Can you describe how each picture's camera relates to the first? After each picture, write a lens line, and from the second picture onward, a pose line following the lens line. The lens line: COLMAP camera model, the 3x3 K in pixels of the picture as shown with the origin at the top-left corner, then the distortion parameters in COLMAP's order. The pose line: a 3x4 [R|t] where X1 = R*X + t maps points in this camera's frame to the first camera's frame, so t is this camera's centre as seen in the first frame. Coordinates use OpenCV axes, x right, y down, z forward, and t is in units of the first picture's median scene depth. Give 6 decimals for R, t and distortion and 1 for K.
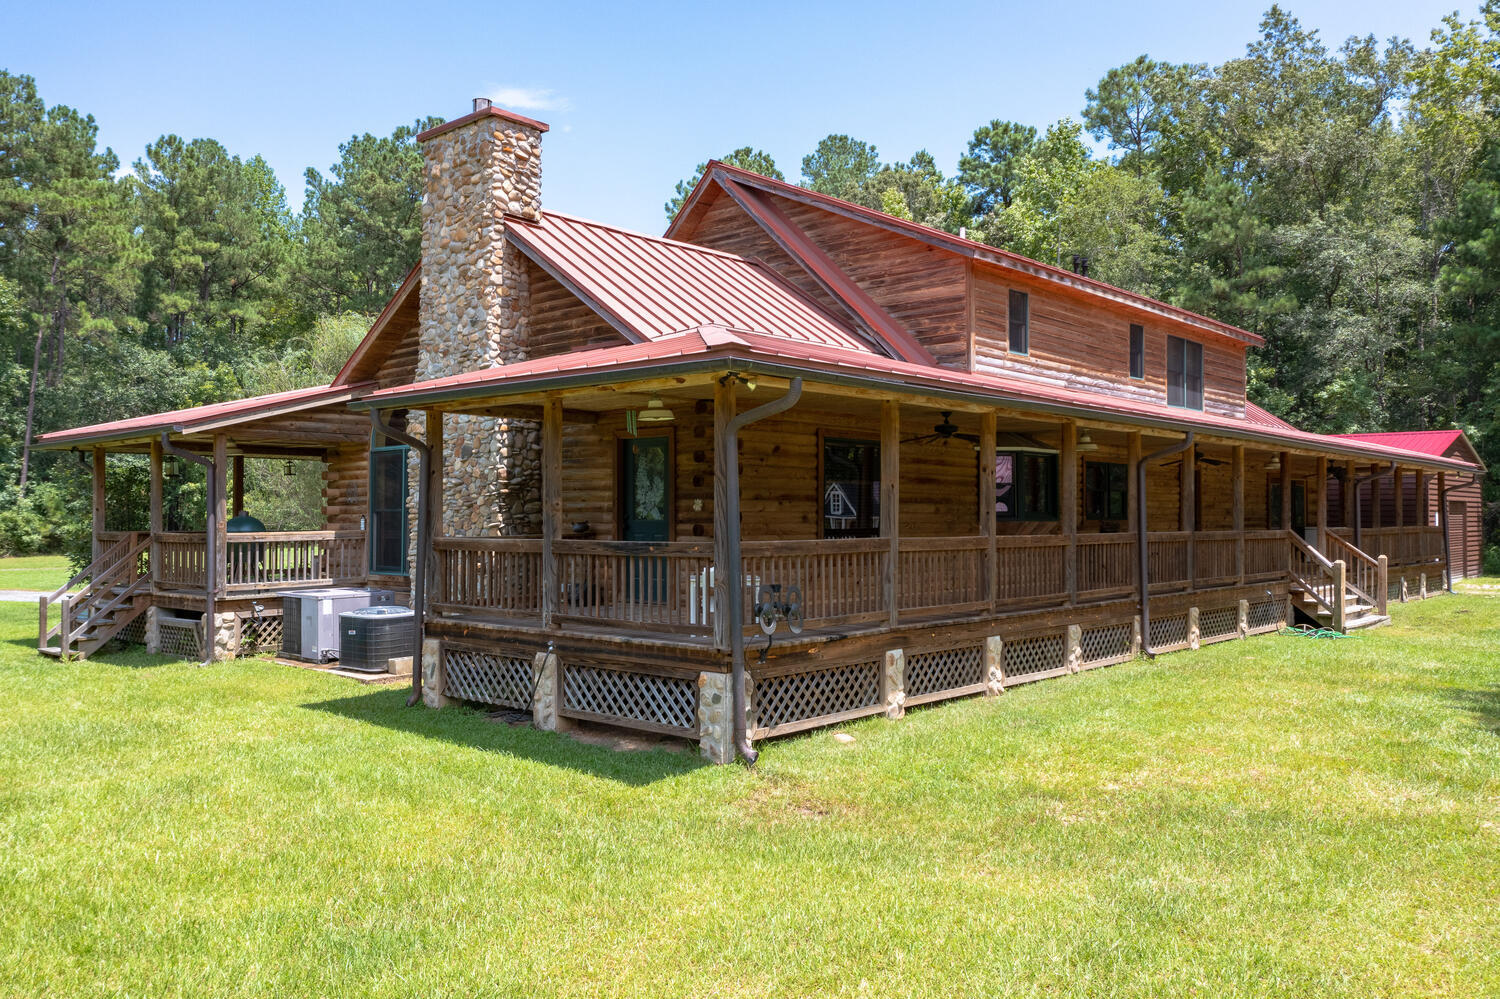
lens RADIAL K [[1195.4, 0, 748.0], [0, 1195.4, 476.6], [0, 0, 1]] dist [-0.007627, -0.055873]
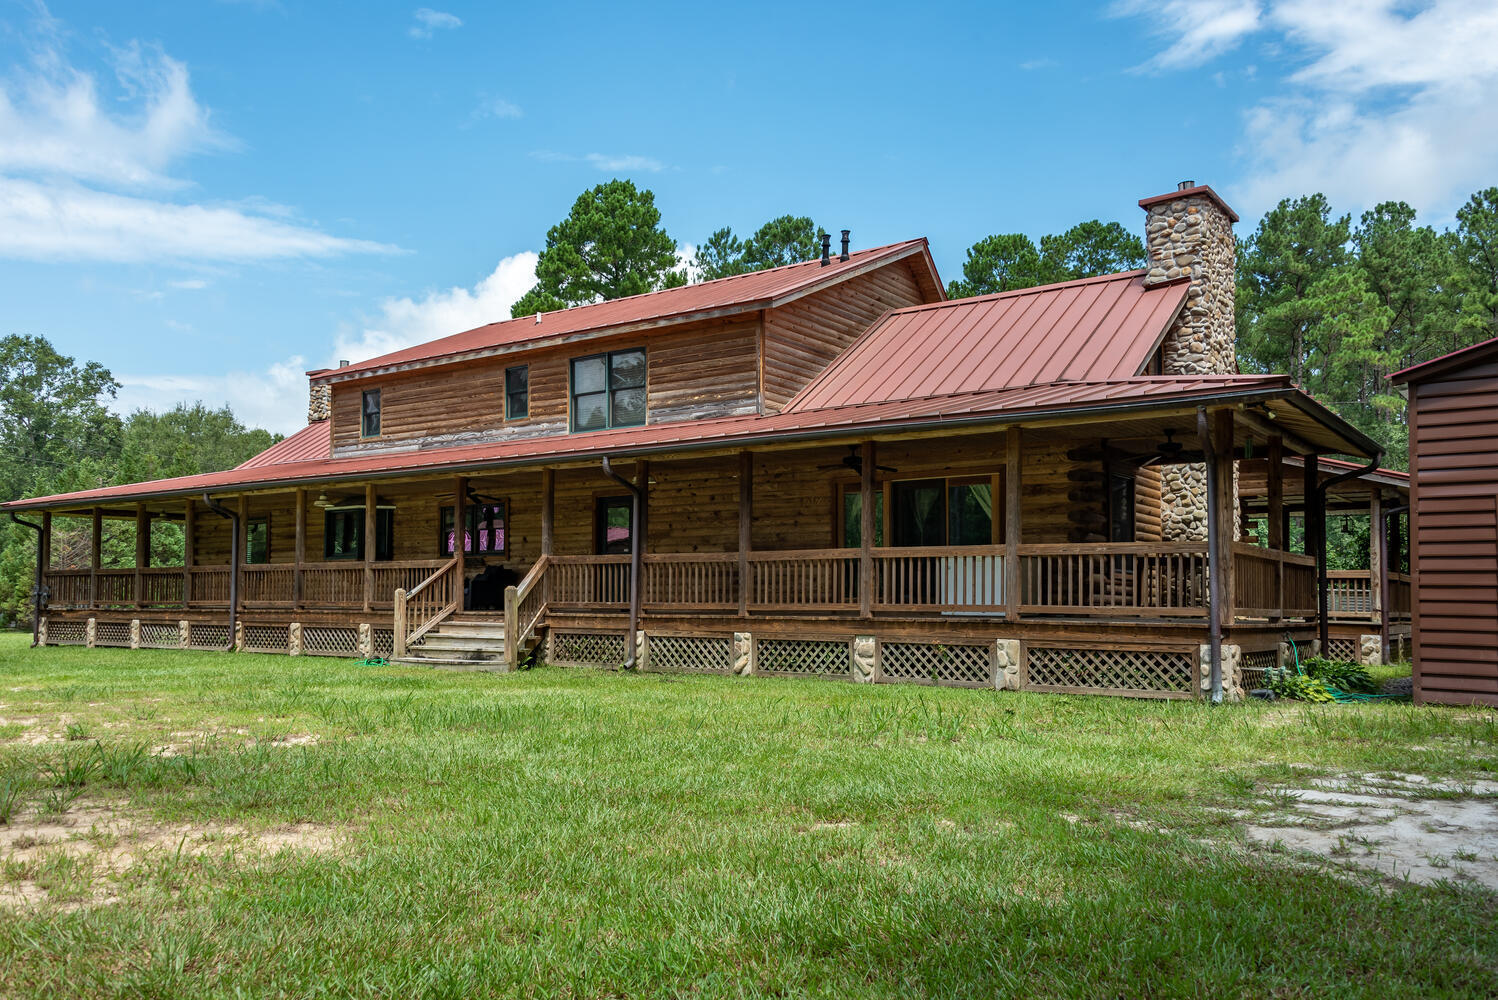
lens RADIAL K [[1193.8, 0, 747.0], [0, 1193.8, 477.1], [0, 0, 1]] dist [-0.007627, -0.055873]
pose [[0.086761, -0.100816, -0.991115, 1.650516], [0.023261, 0.994800, -0.099155, 0.087936], [0.995958, -0.014452, 0.088655, 1.360755]]
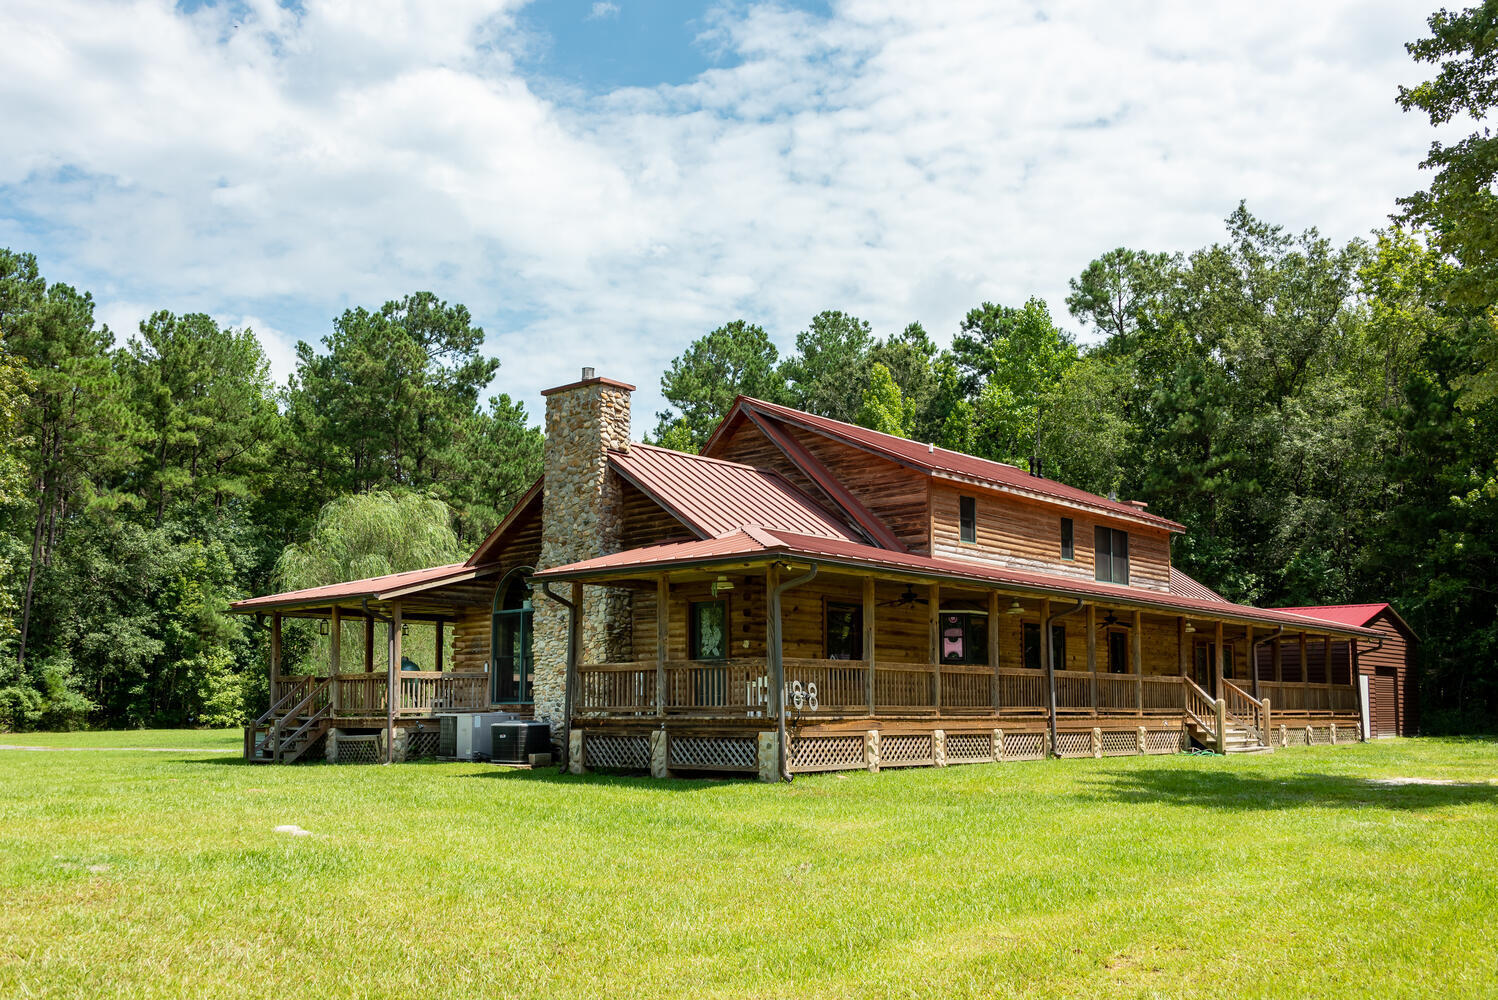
lens RADIAL K [[1420.8, 0, 749.0], [0, 1420.8, 500.0], [0, 0, 1]] dist [0.012952, 0.012655]
pose [[0.999866, 0.001467, 0.016333, -0.051931], [0.000480, 0.992946, -0.118567, 0.042887], [-0.016392, 0.118559, 0.992812, -0.637967]]
